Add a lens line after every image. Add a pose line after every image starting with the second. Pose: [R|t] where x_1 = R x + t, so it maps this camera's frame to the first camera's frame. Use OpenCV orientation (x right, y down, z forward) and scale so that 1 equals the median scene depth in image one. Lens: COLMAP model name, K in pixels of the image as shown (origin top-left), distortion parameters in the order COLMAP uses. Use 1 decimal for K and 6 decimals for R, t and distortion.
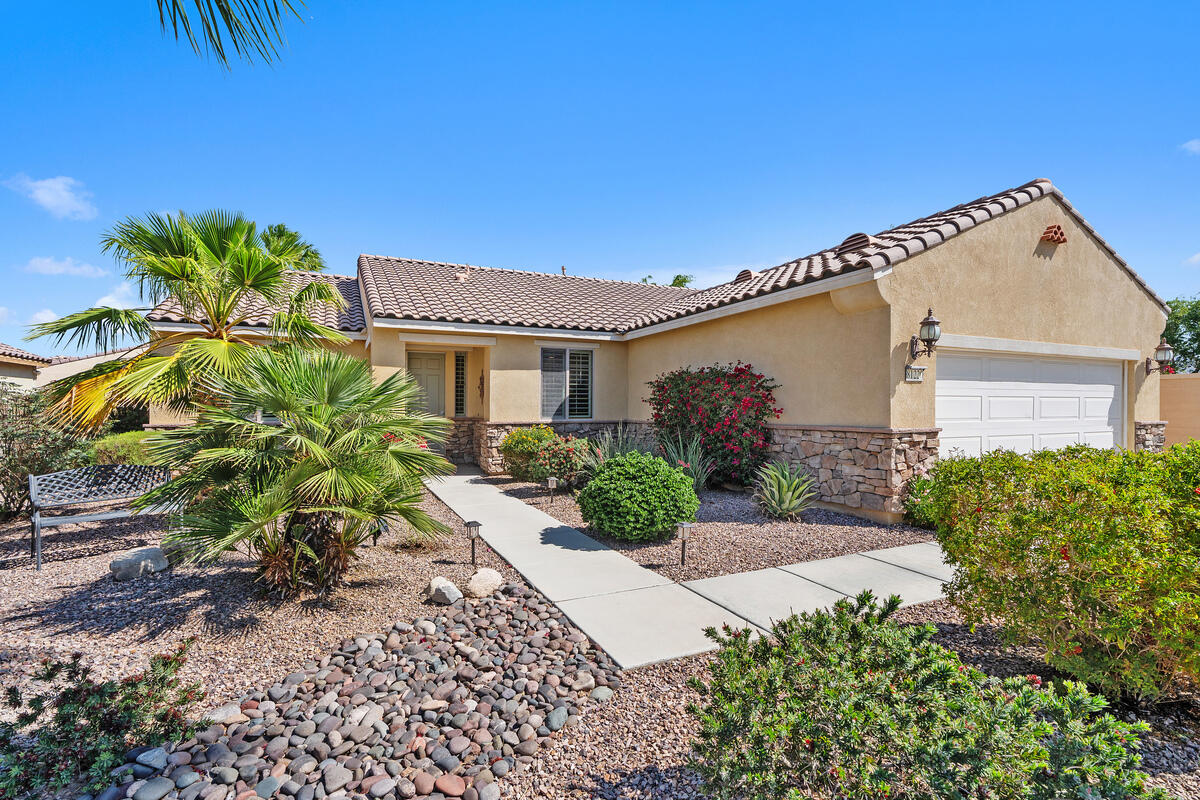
lens RADIAL K [[536.9, 0, 599.9], [0, 536.9, 406.1], [0, 0, 1]] dist [-0.003165, 0.000509]
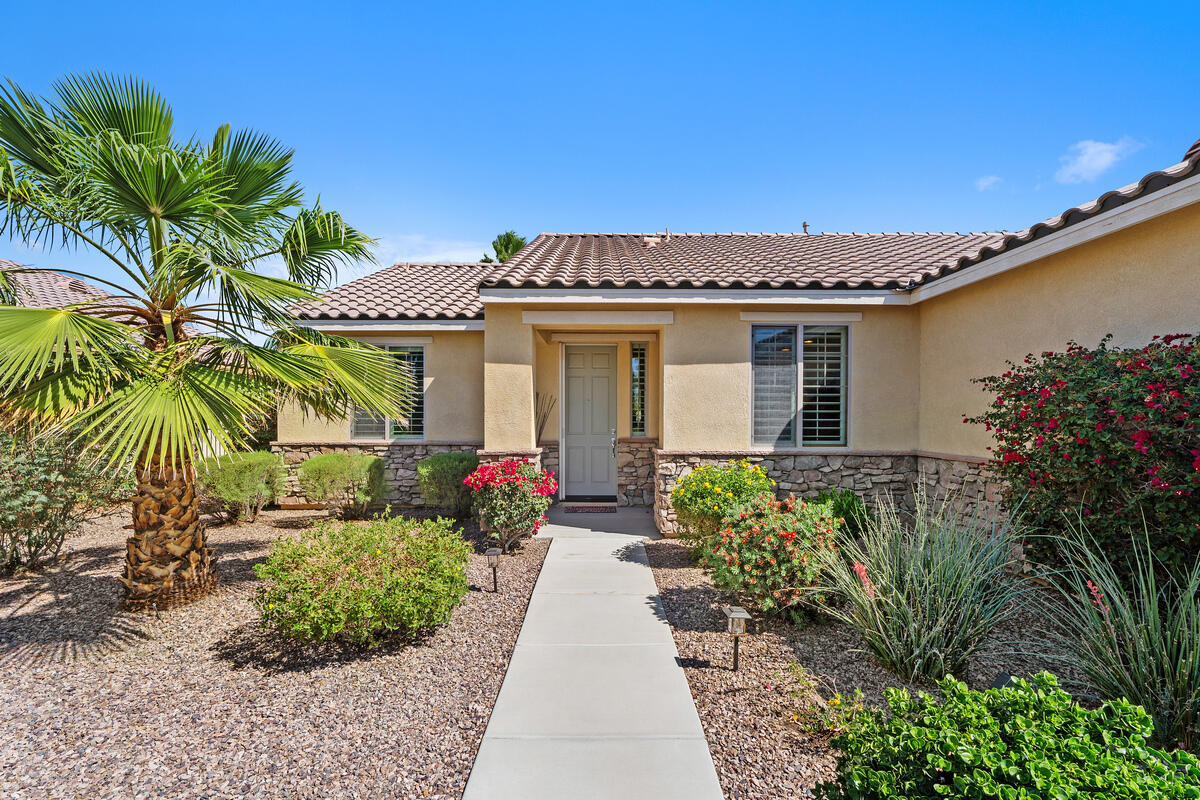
lens RADIAL K [[536.9, 0, 599.9], [0, 536.9, 406.1], [0, 0, 1]] dist [-0.003165, 0.000509]
pose [[0.899247, -0.001485, -0.437438, -0.001925], [-0.004016, 0.999924, -0.011649, -0.013329], [0.437422, 0.012232, 0.899173, 0.417358]]
